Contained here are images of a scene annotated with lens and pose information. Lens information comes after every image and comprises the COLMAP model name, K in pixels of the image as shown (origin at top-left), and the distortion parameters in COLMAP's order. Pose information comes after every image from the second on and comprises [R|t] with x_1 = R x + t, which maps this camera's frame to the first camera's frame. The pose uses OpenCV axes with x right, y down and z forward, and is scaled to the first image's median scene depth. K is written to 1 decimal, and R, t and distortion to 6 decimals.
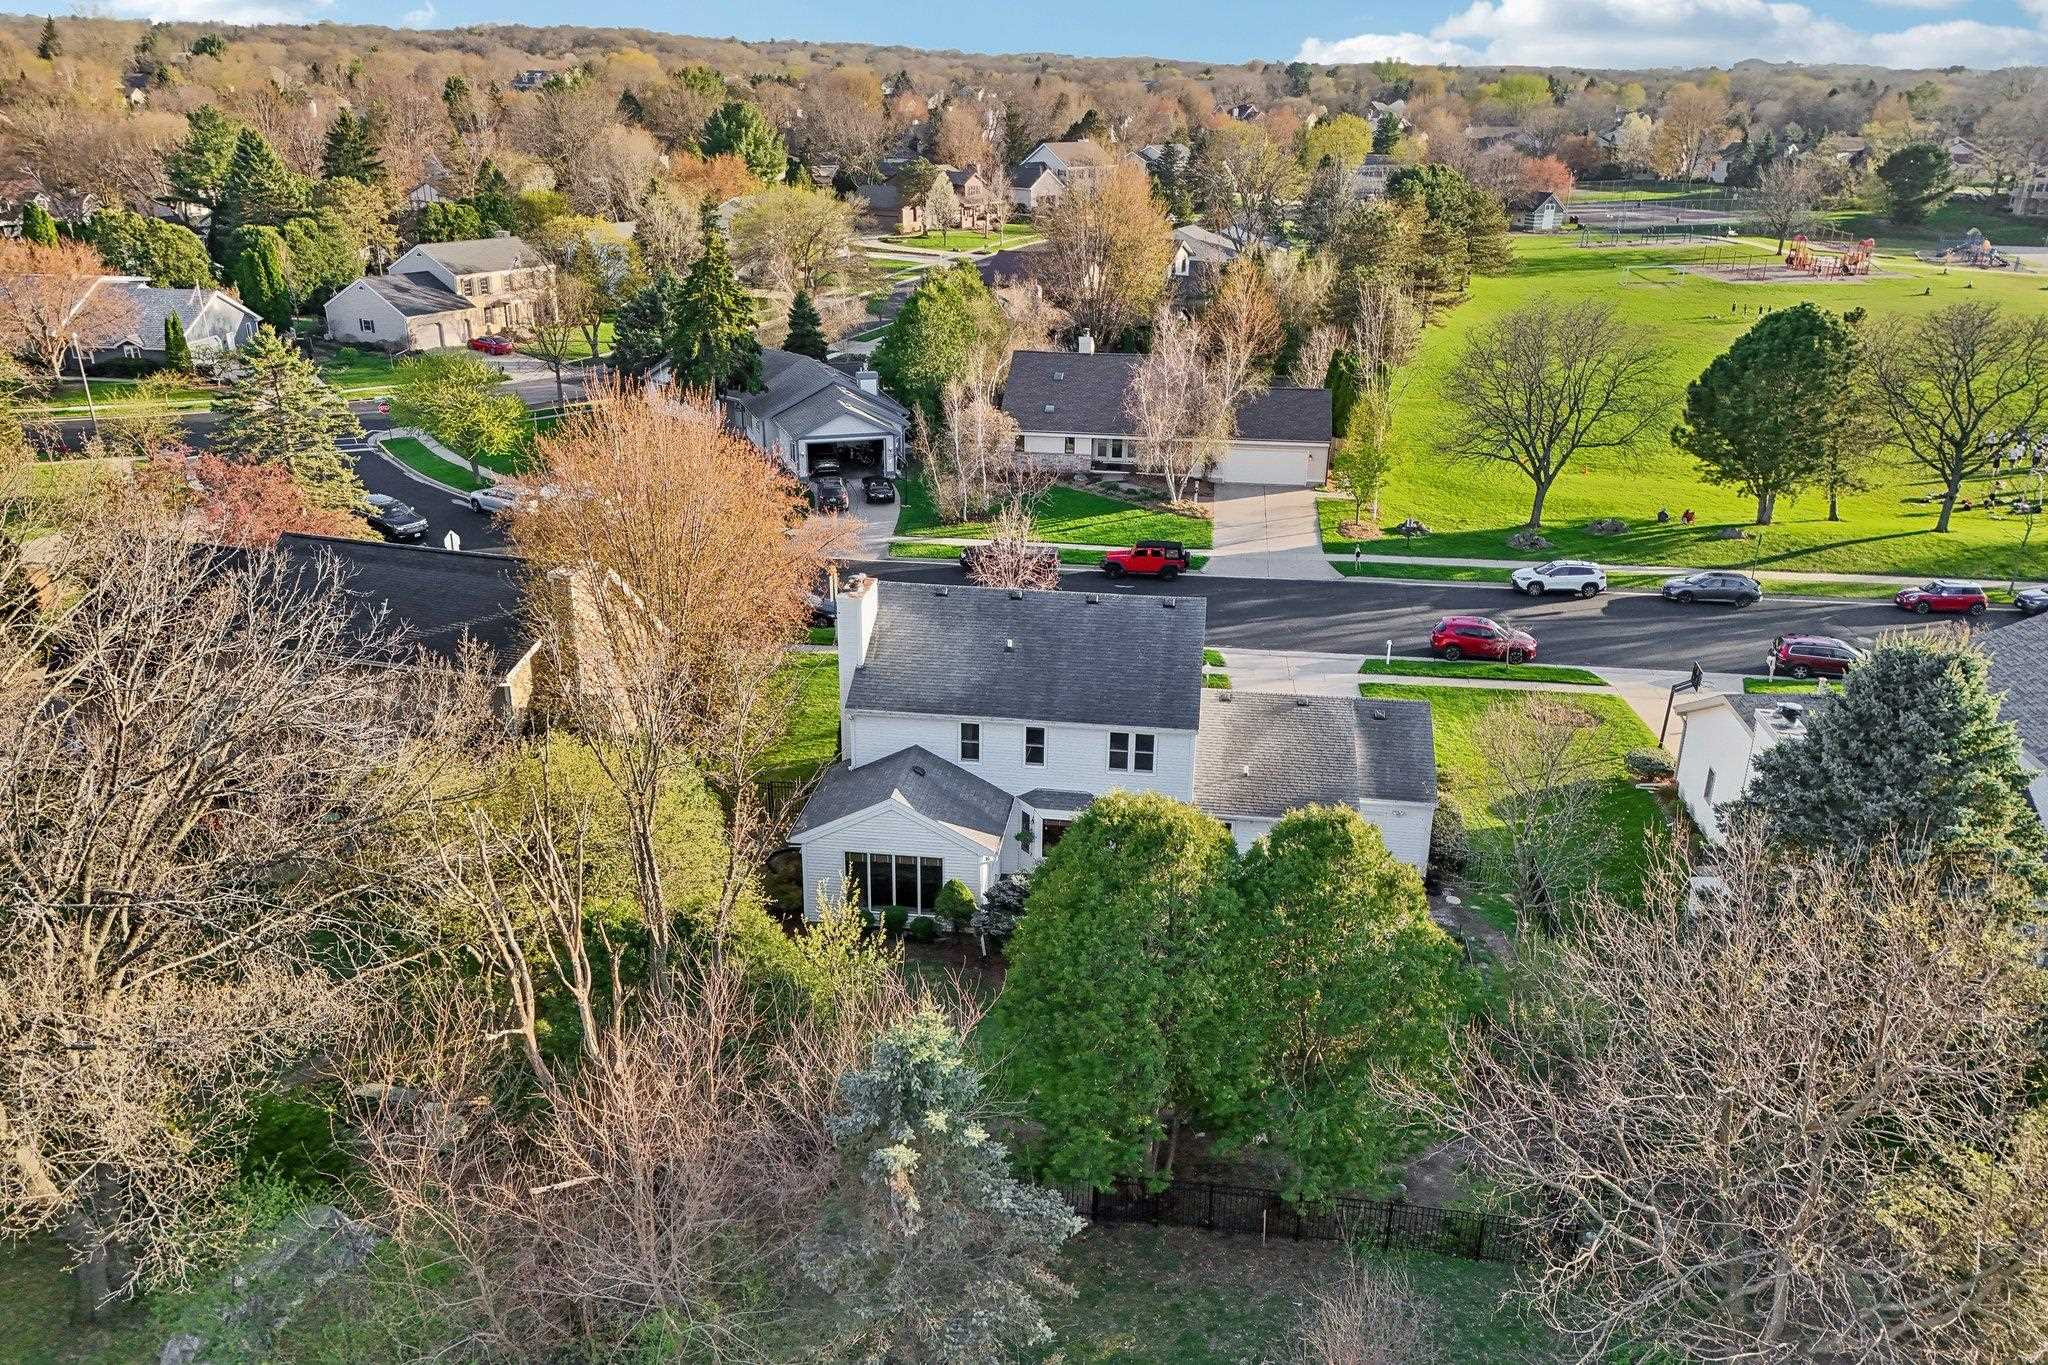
lens RADIAL K [[1490.0, 0, 1023.4], [0, 1490.0, 727.4], [0, 0, 1]] dist [0.087507, -0.003265]
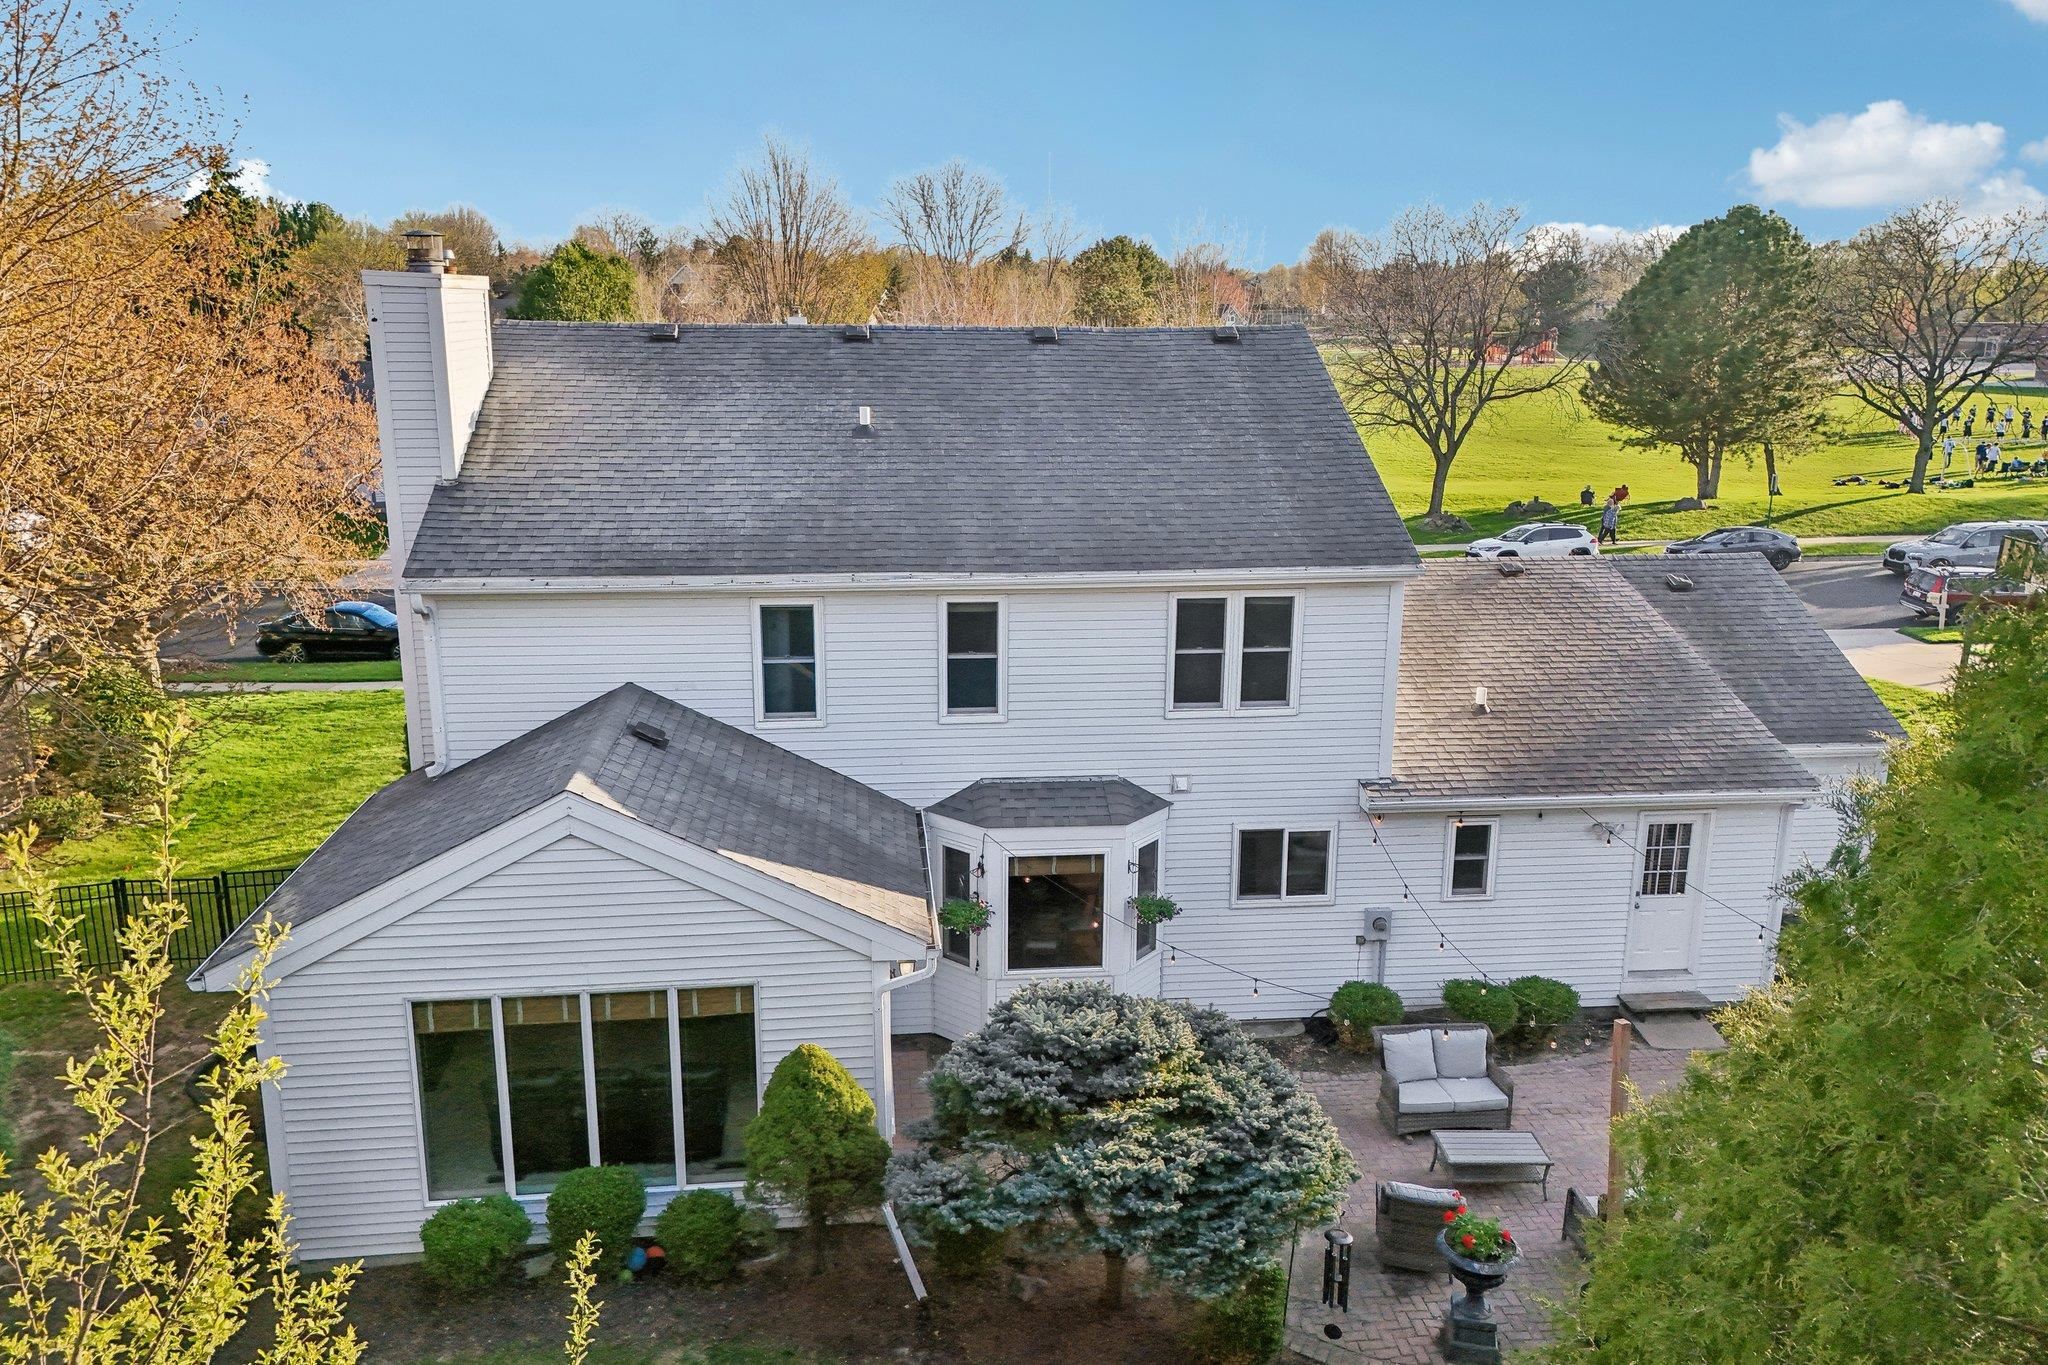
lens RADIAL K [[1490.0, 0, 1023.4], [0, 1490.0, 727.4], [0, 0, 1]] dist [0.087507, -0.003265]
pose [[0.973841, -0.070942, 0.215875, -0.059135], [0.097468, 0.988594, -0.114815, 0.071758], [-0.205267, 0.132852, 0.969647, 0.644457]]
